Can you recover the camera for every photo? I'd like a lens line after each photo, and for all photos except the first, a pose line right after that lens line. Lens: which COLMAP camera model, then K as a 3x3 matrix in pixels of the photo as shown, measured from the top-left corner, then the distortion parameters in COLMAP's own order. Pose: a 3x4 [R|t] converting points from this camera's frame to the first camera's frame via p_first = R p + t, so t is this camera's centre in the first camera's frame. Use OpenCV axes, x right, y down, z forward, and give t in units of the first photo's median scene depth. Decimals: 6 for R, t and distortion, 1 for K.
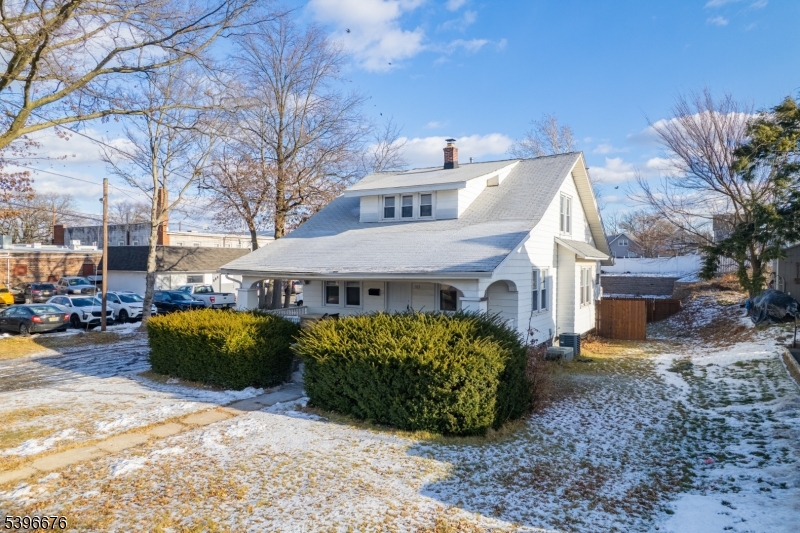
lens RADIAL K [[516.0, 0, 397.9], [0, 516.0, 274.7], [0, 0, 1]] dist [-0.079469, 0.069820]
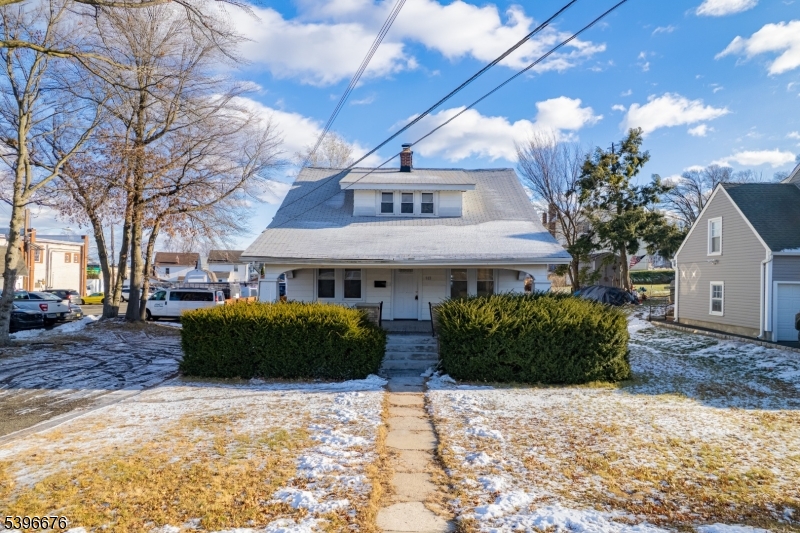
lens RADIAL K [[521.1, 0, 398.1], [0, 521.1, 274.2], [0, 0, 1]] dist [-0.058906, 0.040286]
pose [[0.854561, 0.007850, 0.519292, -0.580566], [0.007753, 0.999581, -0.027870, 0.045604], [-0.519294, 0.027843, 0.854142, 0.104392]]
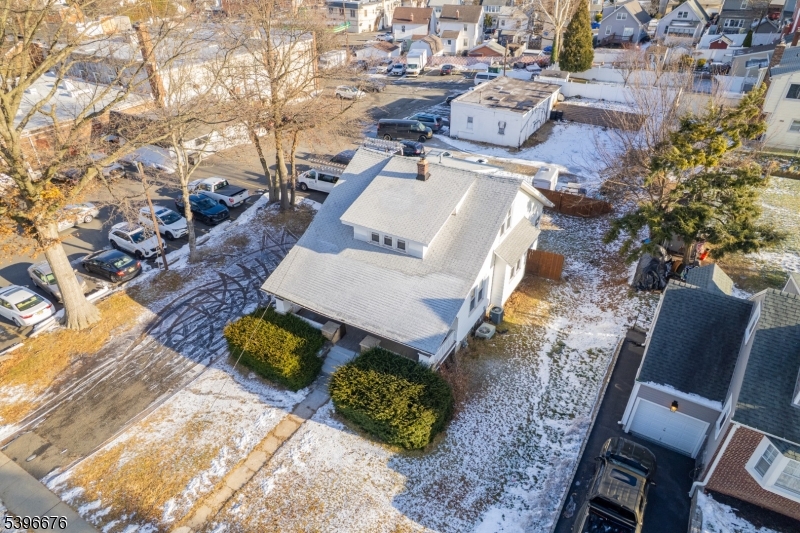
lens RADIAL K [[516.0, 0, 397.9], [0, 516.0, 274.7], [0, 0, 1]] dist [-0.079469, 0.069820]
pose [[0.999784, -0.018322, 0.009826, 0.031015], [0.010533, 0.853864, 0.520389, -0.810386], [-0.017925, -0.520173, 0.853873, -0.251271]]
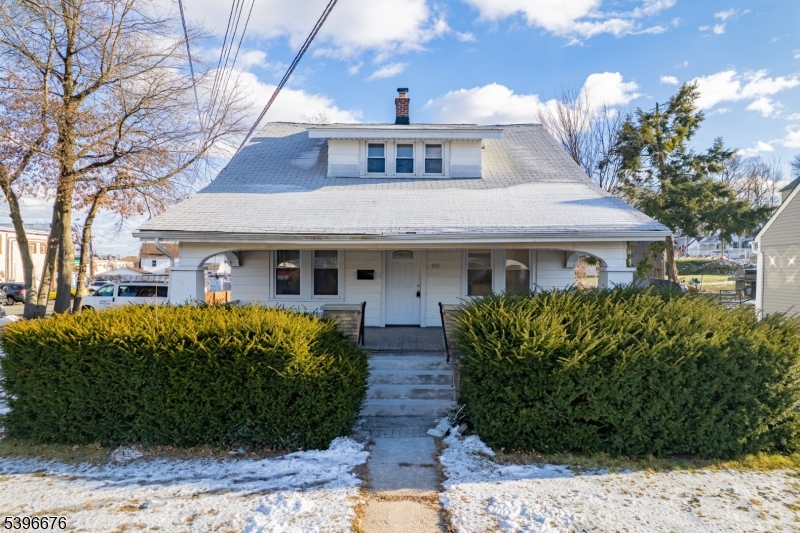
lens RADIAL K [[516.0, 0, 397.9], [0, 516.0, 274.7], [0, 0, 1]] dist [-0.079469, 0.069820]
pose [[0.854116, -0.003207, 0.520072, -0.393209], [0.011010, 0.999868, -0.011918, 0.044879], [-0.519966, 0.015905, 0.854039, 0.396704]]
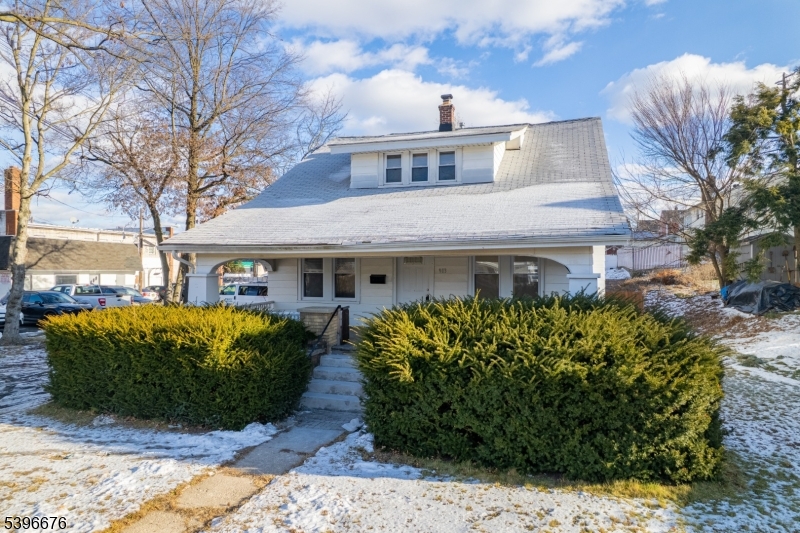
lens RADIAL K [[516.0, 0, 397.9], [0, 516.0, 274.7], [0, 0, 1]] dist [-0.079469, 0.069820]
pose [[0.971634, -0.003722, 0.236460, -0.205029], [0.007190, 0.999879, -0.013808, 0.039657], [-0.236380, 0.015117, 0.971543, 0.279406]]
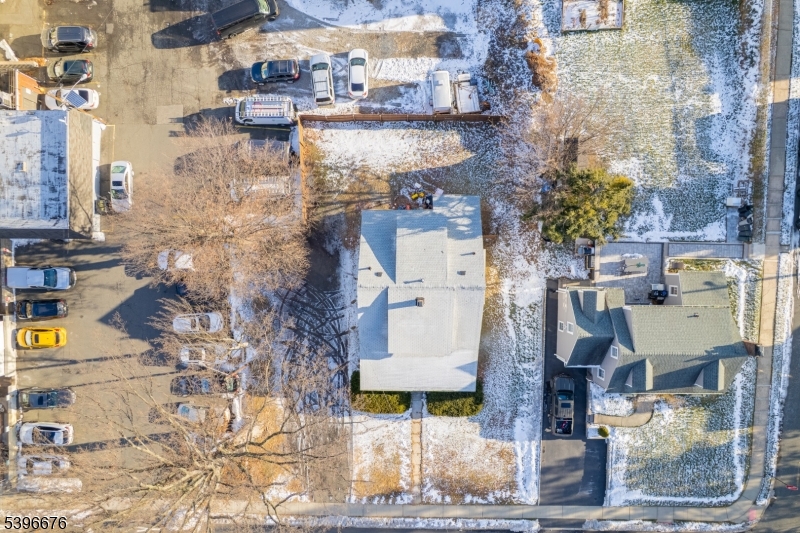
lens RADIAL K [[516.0, 0, 397.9], [0, 516.0, 274.7], [0, 0, 1]] dist [-0.079469, 0.069820]
pose [[0.853900, -0.519889, -0.023888, 0.160671], [0.026908, -0.001735, 0.999636, -2.529452], [-0.519741, -0.854232, 0.012508, 1.354108]]
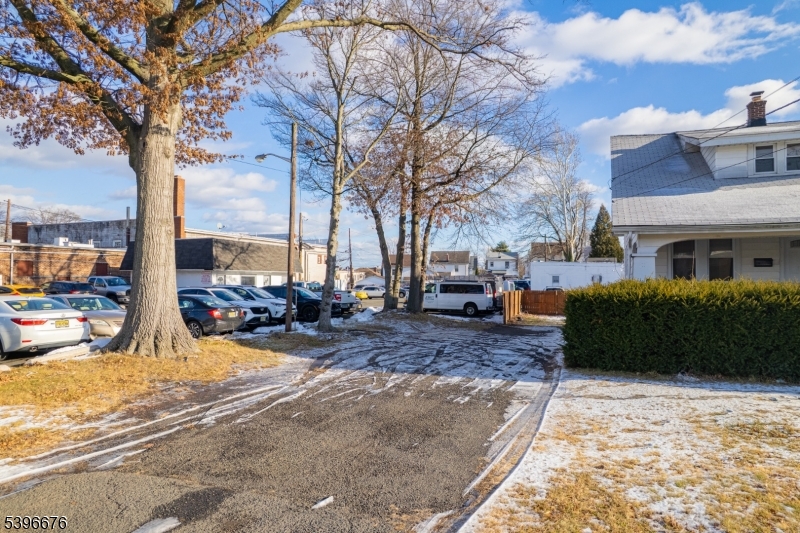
lens RADIAL K [[516.0, 0, 397.9], [0, 516.0, 274.7], [0, 0, 1]] dist [-0.079469, 0.069820]
pose [[0.985784, -0.002108, 0.168006, -0.770569], [0.008137, 0.999347, -0.035210, 0.079451], [-0.167822, 0.036077, 0.985157, 0.345420]]
